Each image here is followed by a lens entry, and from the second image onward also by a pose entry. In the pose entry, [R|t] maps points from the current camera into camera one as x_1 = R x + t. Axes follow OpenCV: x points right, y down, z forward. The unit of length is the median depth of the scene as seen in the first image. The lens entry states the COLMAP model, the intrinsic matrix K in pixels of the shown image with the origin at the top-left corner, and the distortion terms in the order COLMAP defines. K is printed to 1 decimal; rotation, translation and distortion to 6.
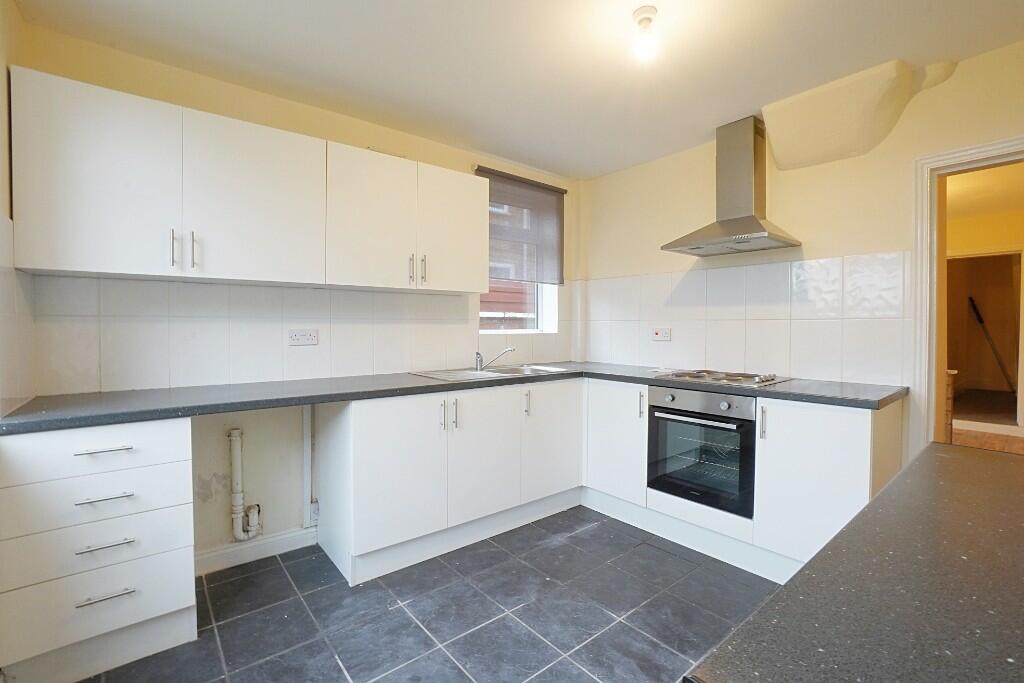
lens RADIAL K [[455.1, 0, 503.8], [0, 455.1, 333.2], [0, 0, 1]] dist [-0.063771, 0.024048]
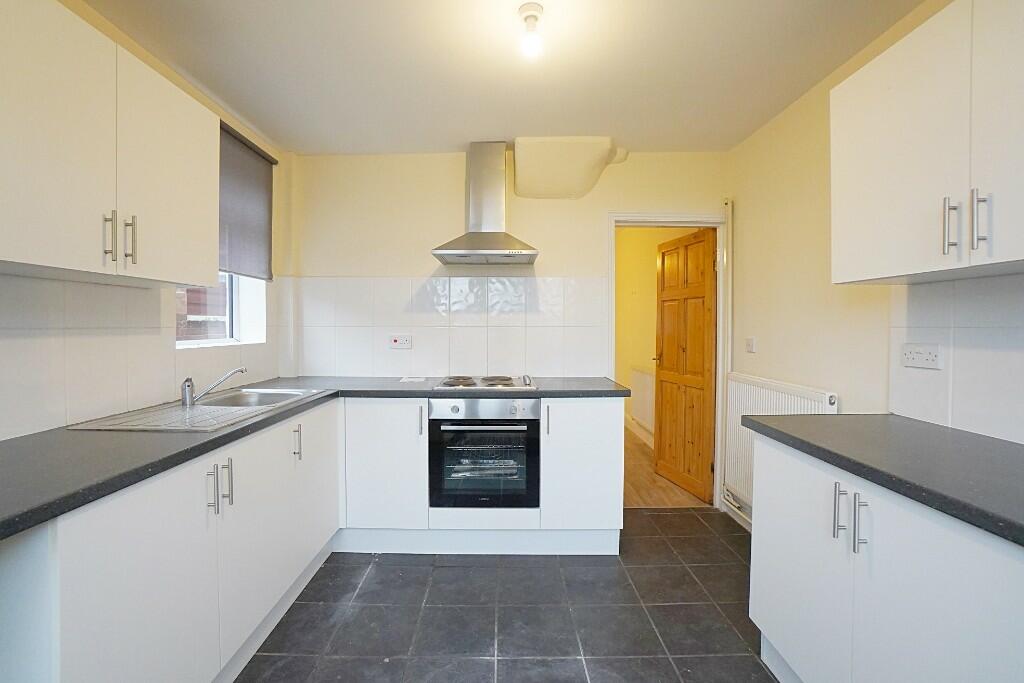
lens RADIAL K [[455.1, 0, 503.8], [0, 455.1, 333.2], [0, 0, 1]] dist [-0.063771, 0.024048]
pose [[0.629413, -0.014799, 0.776930, -0.317084], [0.013543, 0.999876, 0.008074, -0.024752], [-0.776953, 0.005440, 0.629535, 0.302124]]
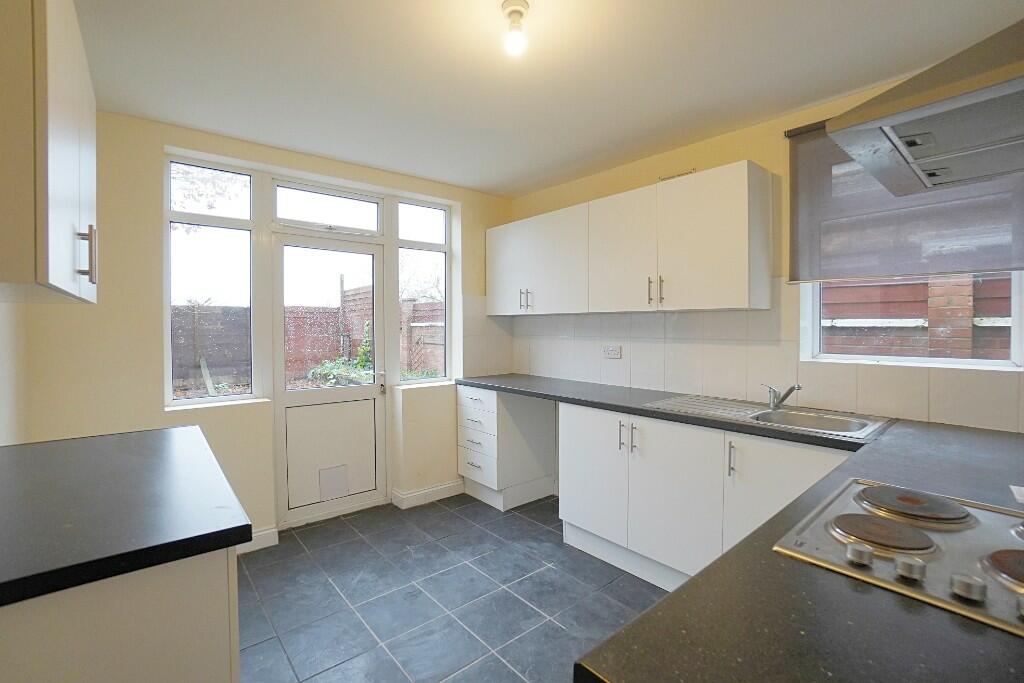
lens RADIAL K [[455.1, 0, 503.8], [0, 455.1, 333.2], [0, 0, 1]] dist [-0.063771, 0.024048]
pose [[0.012506, 0.014658, -0.999814, 0.817496], [-0.013355, 0.999806, 0.014490, -0.058018], [0.999833, 0.013171, 0.012699, 0.660042]]
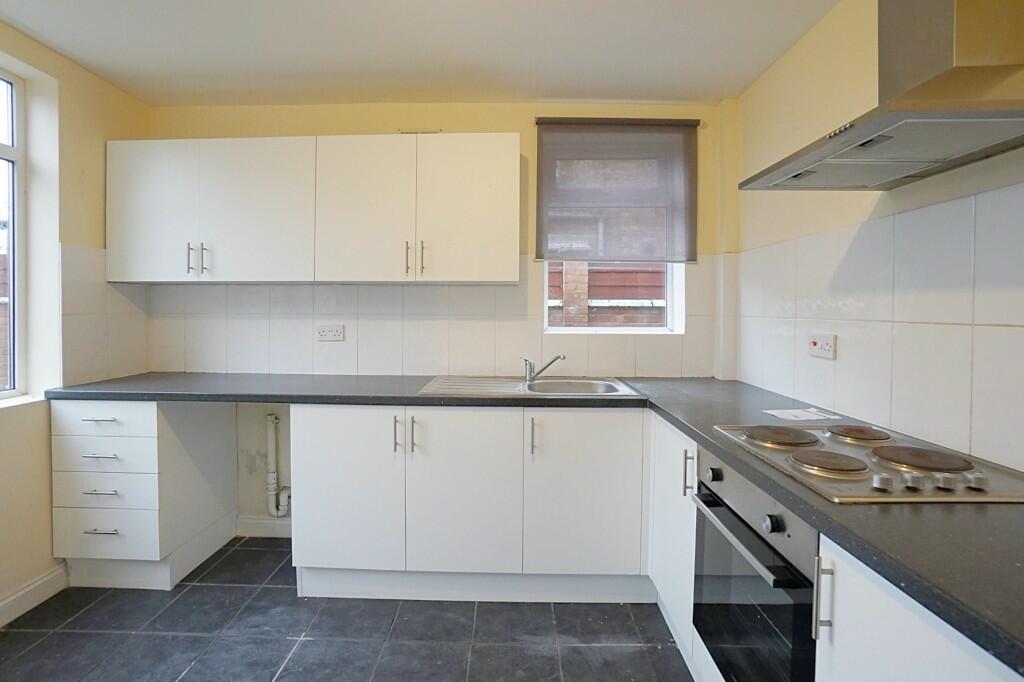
lens RADIAL K [[467.6, 0, 506.3], [0, 467.6, 315.8], [0, 0, 1]] dist [-0.059296, 0.018277]
pose [[0.767477, 0.009496, -0.641006, 0.517617], [-0.013669, 0.999905, -0.001552, -0.033359], [0.640930, 0.009953, 0.767535, 0.438845]]
